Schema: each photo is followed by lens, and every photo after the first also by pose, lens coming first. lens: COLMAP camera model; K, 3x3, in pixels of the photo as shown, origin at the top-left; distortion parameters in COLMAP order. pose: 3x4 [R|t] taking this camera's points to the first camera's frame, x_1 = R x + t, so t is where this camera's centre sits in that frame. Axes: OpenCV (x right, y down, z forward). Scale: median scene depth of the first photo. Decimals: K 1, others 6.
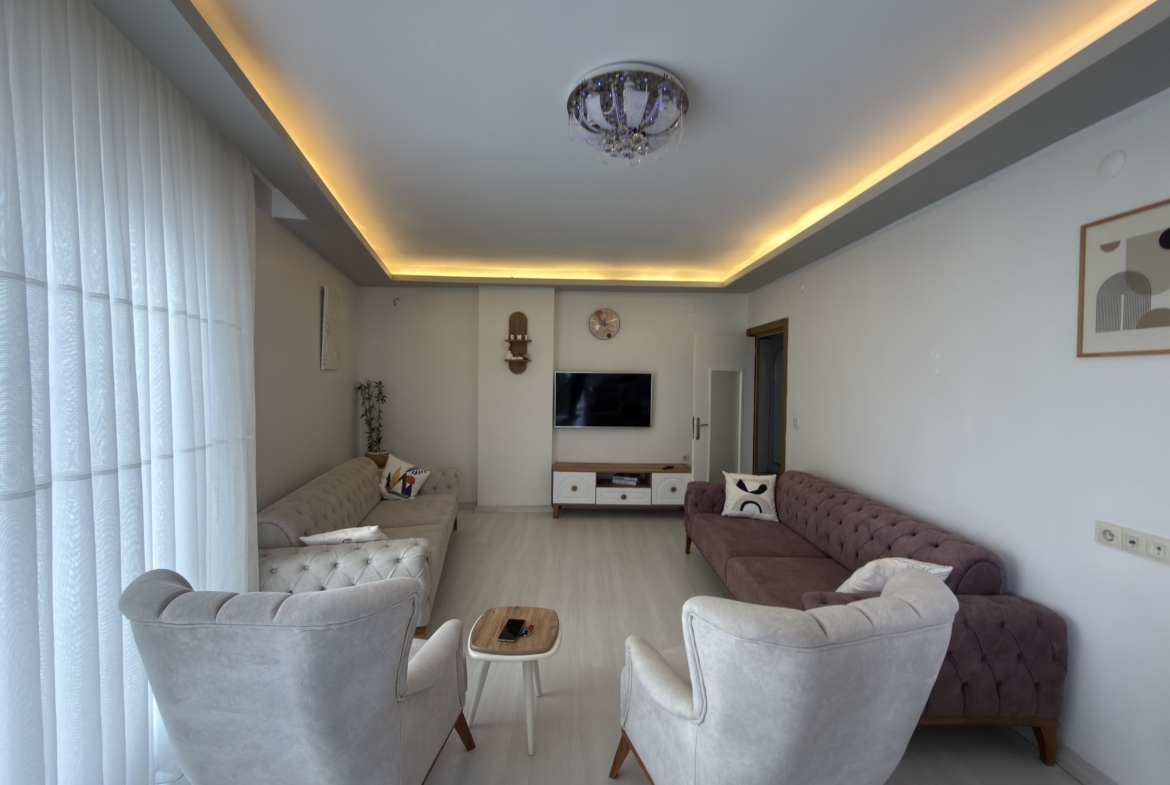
lens RADIAL K [[459.7, 0, 582.7], [0, 459.7, 393.8], [0, 0, 1]] dist [-0.011678, -0.000966]
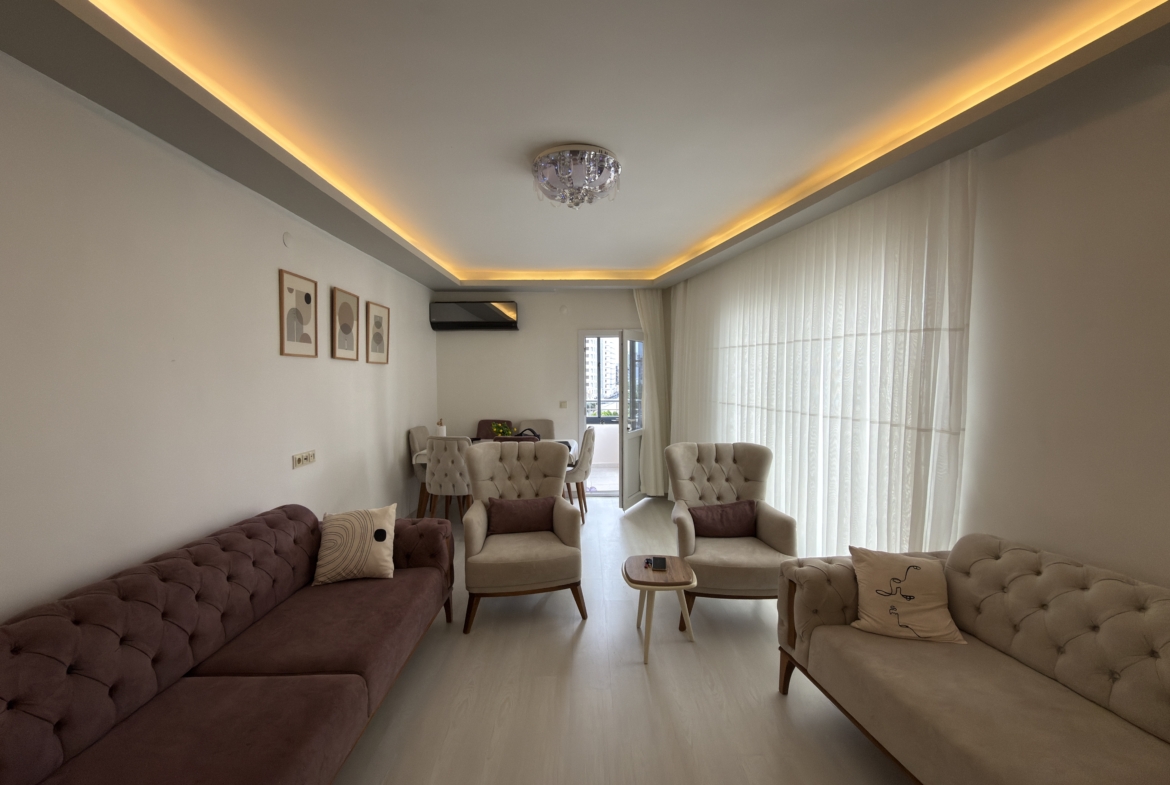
lens RADIAL K [[459.7, 0, 586.4], [0, 459.7, 394.4], [0, 0, 1]] dist [-0.011678, -0.000966]
pose [[-0.997033, 0.001125, 0.076964, -0.054237], [0.007212, 0.996860, 0.078853, -0.066450], [-0.076634, 0.079174, -0.993911, 2.597503]]
